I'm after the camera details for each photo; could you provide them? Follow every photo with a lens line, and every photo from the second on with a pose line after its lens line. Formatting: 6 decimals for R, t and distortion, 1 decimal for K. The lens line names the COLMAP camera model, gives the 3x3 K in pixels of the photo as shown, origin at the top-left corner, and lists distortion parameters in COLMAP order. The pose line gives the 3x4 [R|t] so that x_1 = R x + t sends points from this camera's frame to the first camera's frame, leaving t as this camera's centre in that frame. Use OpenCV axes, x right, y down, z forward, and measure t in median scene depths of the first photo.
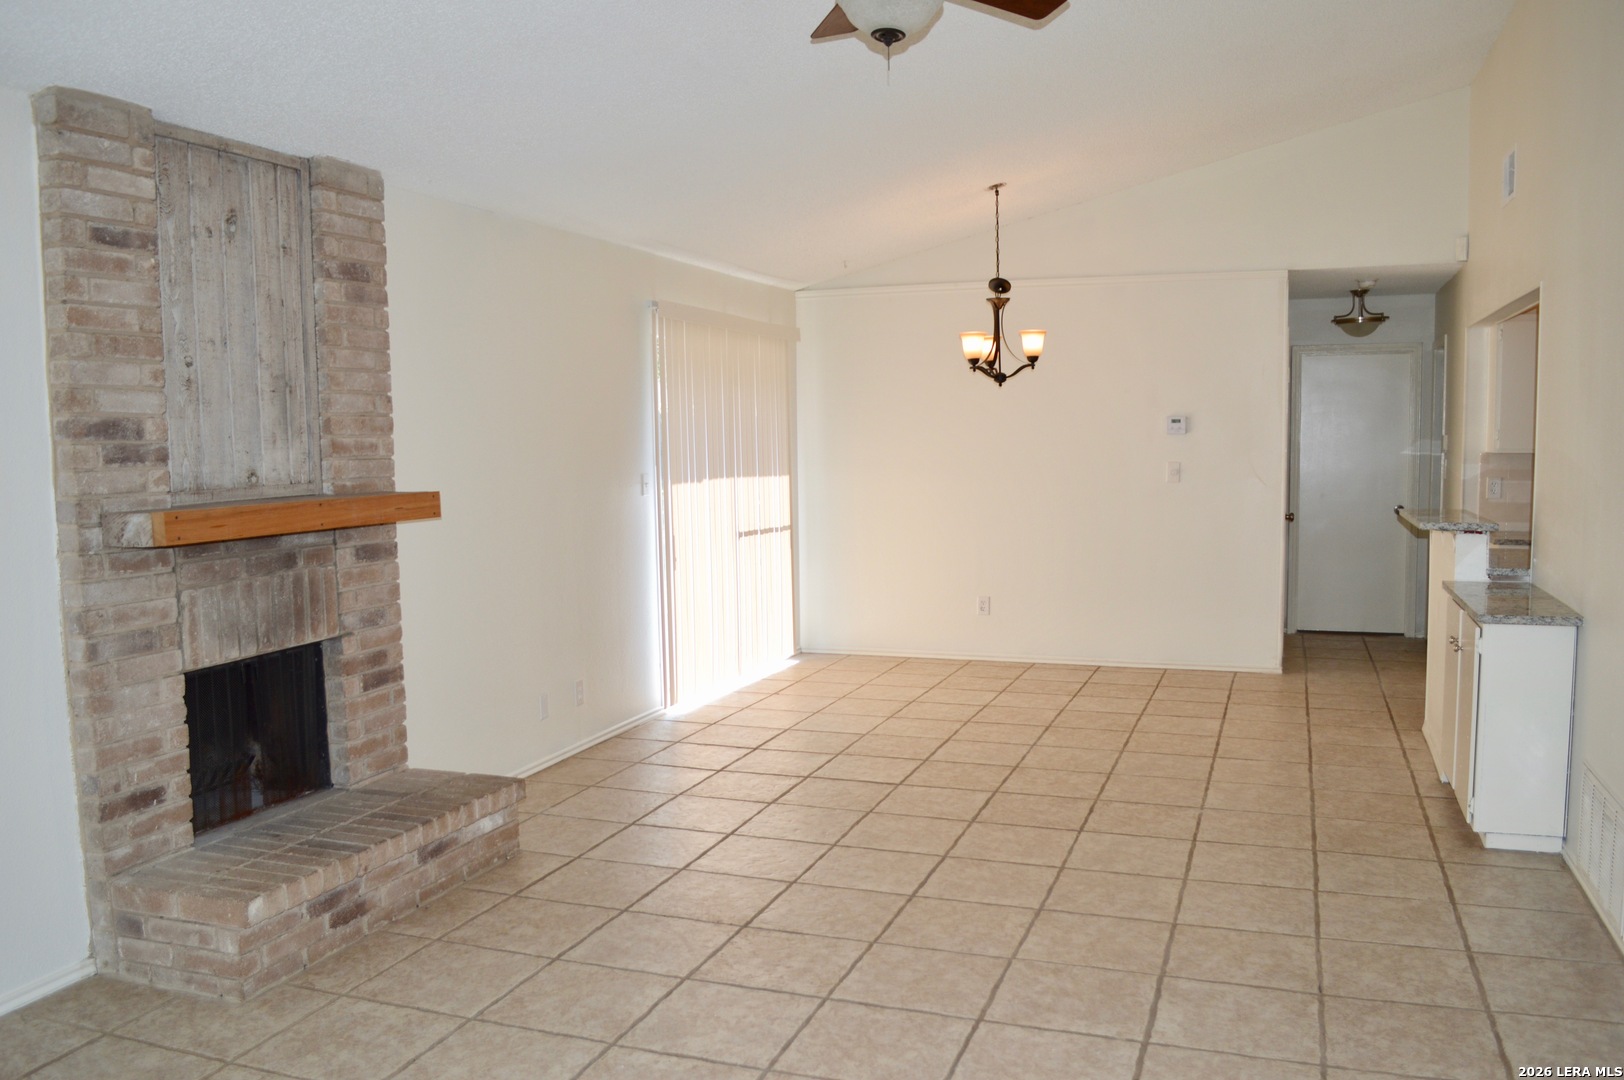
lens RADIAL K [[1281.0, 0, 813.0], [0, 1281.0, 545.5], [0, 0, 1]] dist [-0.083349, -0.007497]
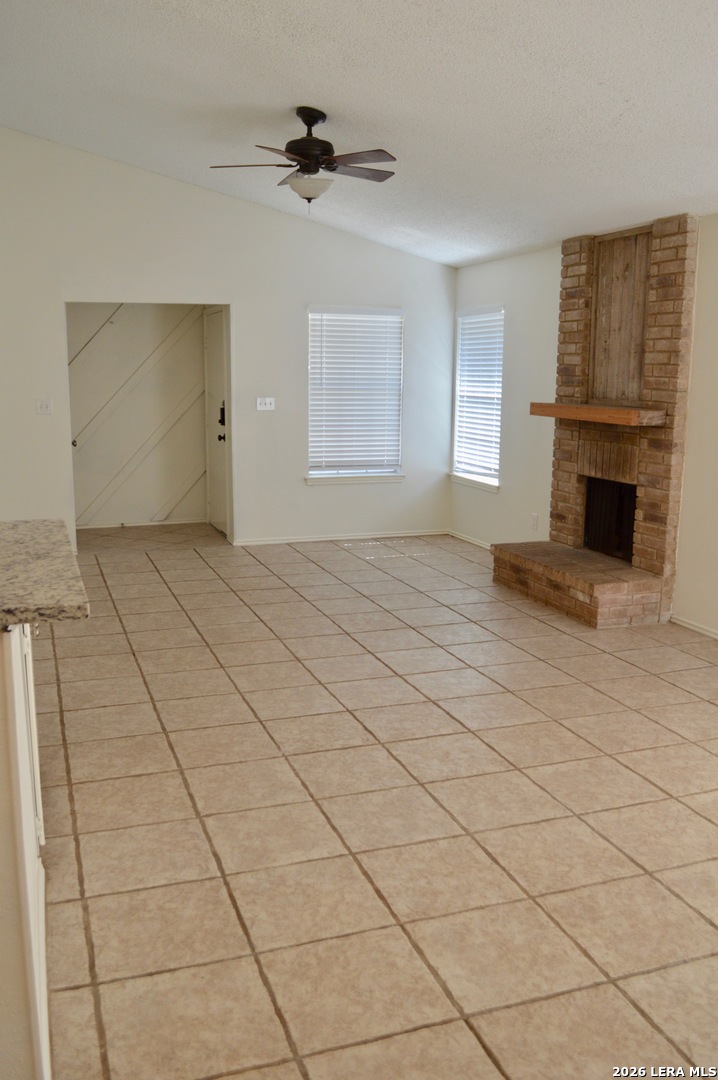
lens RADIAL K [[925.5, 0, 358.2], [0, 925.5, 541.8], [0, 0, 1]] dist [-0.091135, 0.003125]
pose [[-0.762399, 0.128201, -0.634281, 0.817387], [-0.051251, 0.965137, 0.256678, -0.175986], [0.645074, 0.228199, -0.729249, 1.772048]]
